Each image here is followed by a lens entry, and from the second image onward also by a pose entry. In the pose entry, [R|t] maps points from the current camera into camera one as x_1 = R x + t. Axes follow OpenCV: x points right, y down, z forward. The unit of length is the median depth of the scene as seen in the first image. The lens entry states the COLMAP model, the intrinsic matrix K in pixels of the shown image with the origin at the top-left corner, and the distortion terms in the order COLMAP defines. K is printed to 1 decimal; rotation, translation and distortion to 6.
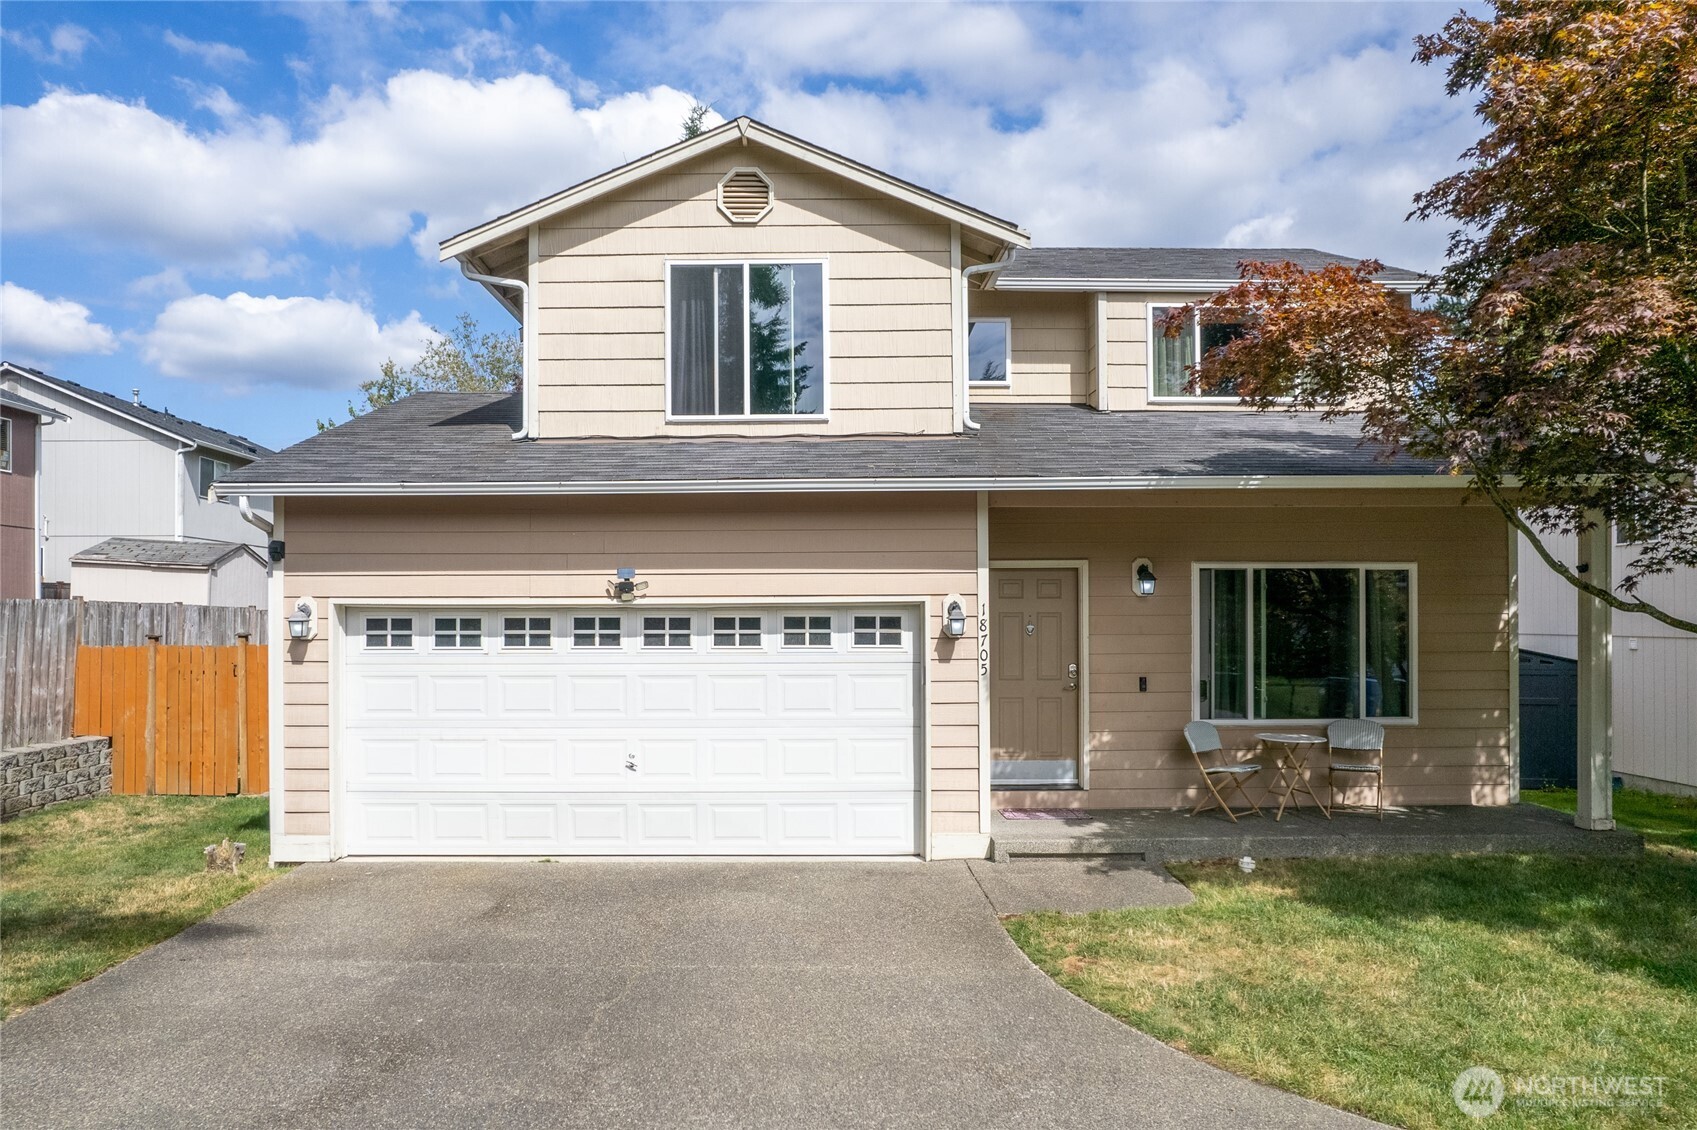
lens RADIAL K [[1143.1, 0, 785.7], [0, 1143.1, 614.6], [0, 0, 1]] dist [-0.033352, 0.006405]
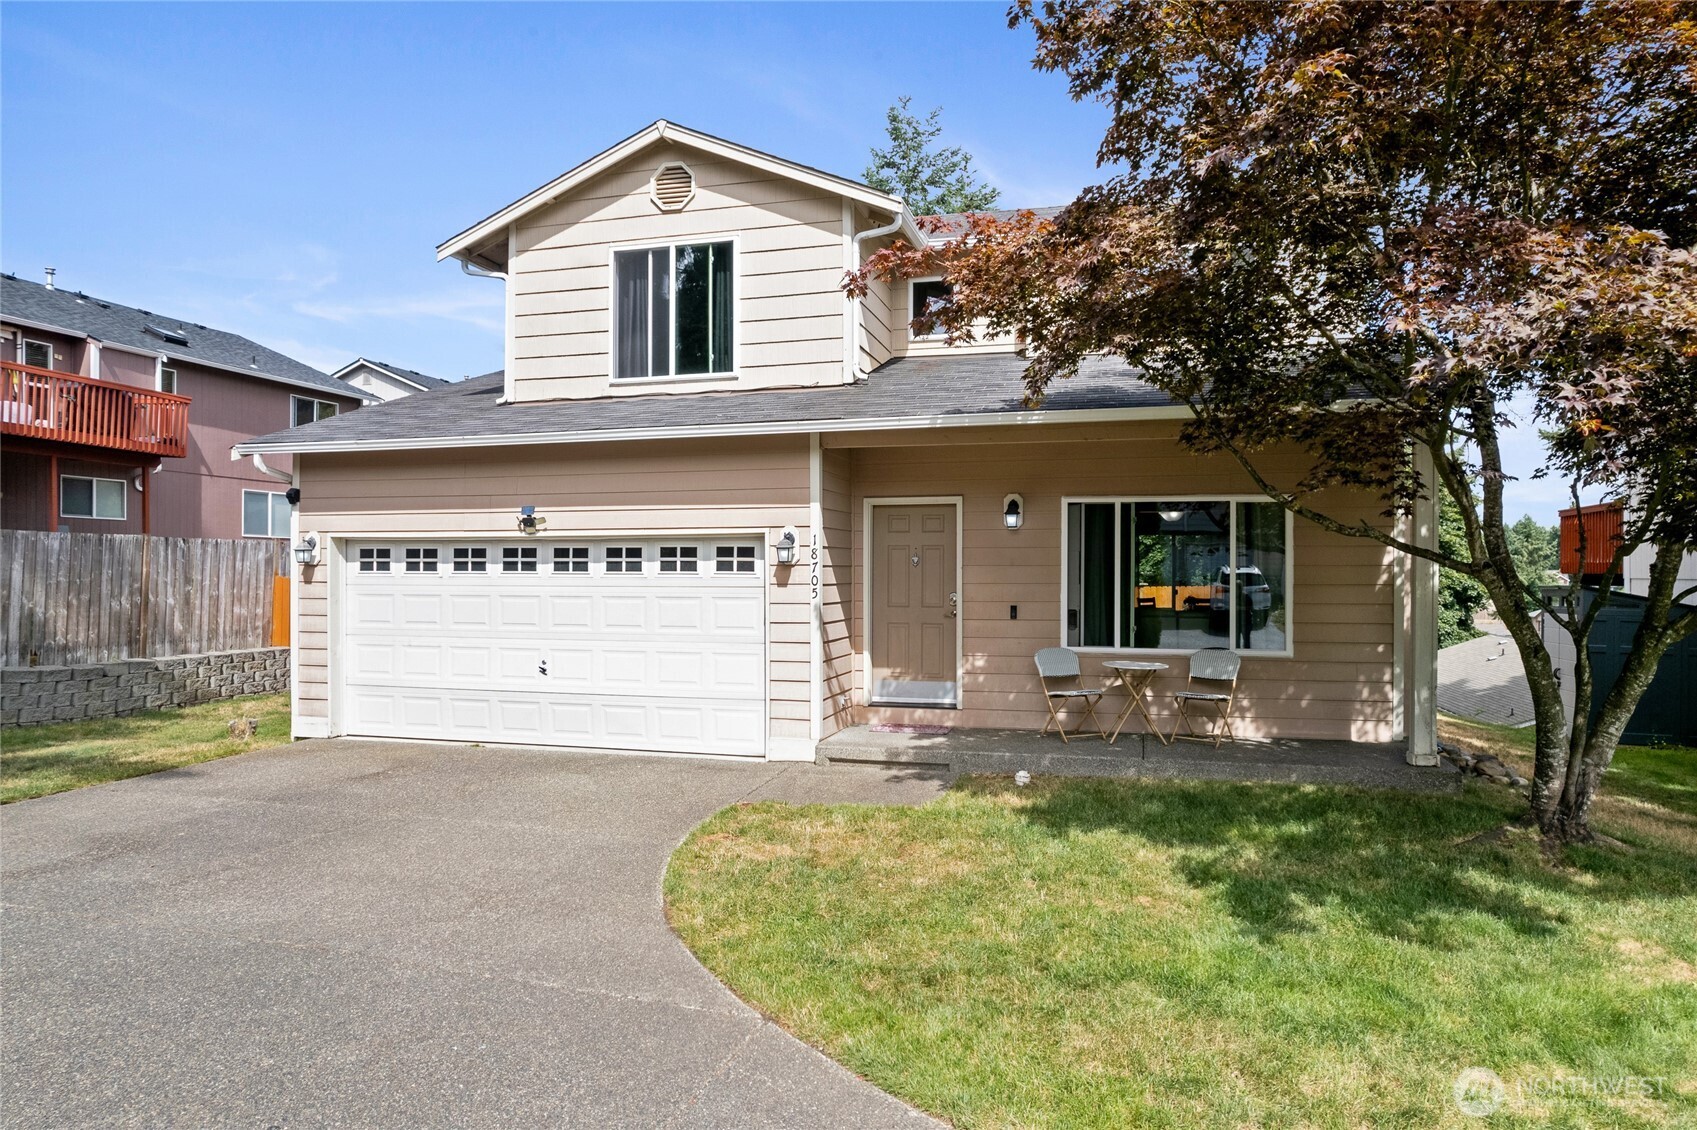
lens RADIAL K [[1074.1, 0, 857.7], [0, 1074.1, 574.6], [0, 0, 1]] dist [-0.051880, 0.040401]
pose [[0.967073, 0.005804, -0.254432, 0.430350], [-0.004614, 0.999975, 0.005276, 0.021288], [0.254456, -0.003929, 0.967076, -0.005867]]
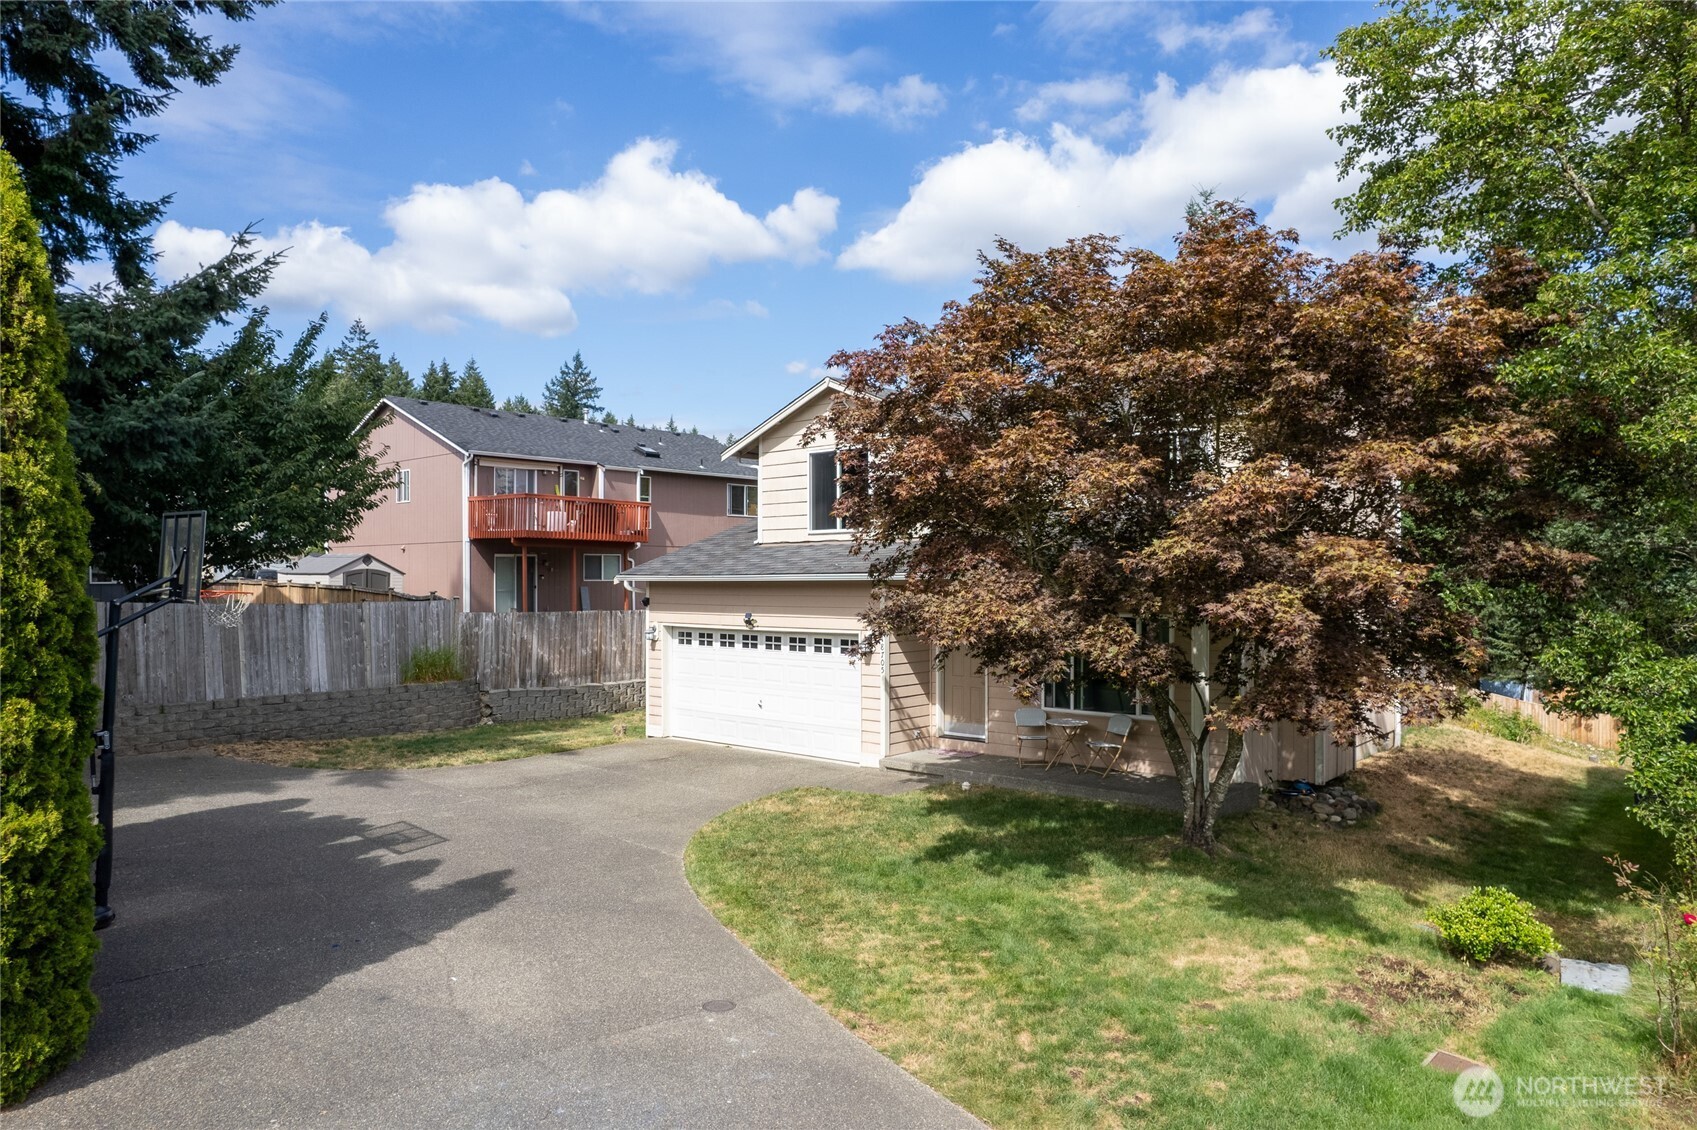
lens RADIAL K [[1074.1, 0, 857.6], [0, 1074.1, 570.4], [0, 0, 1]] dist [-0.051880, 0.040401]
pose [[0.760353, -0.003291, -0.649501, 1.168115], [0.002452, 0.999995, -0.002197, -0.102465], [0.649505, 0.000078, 0.760357, -0.348997]]
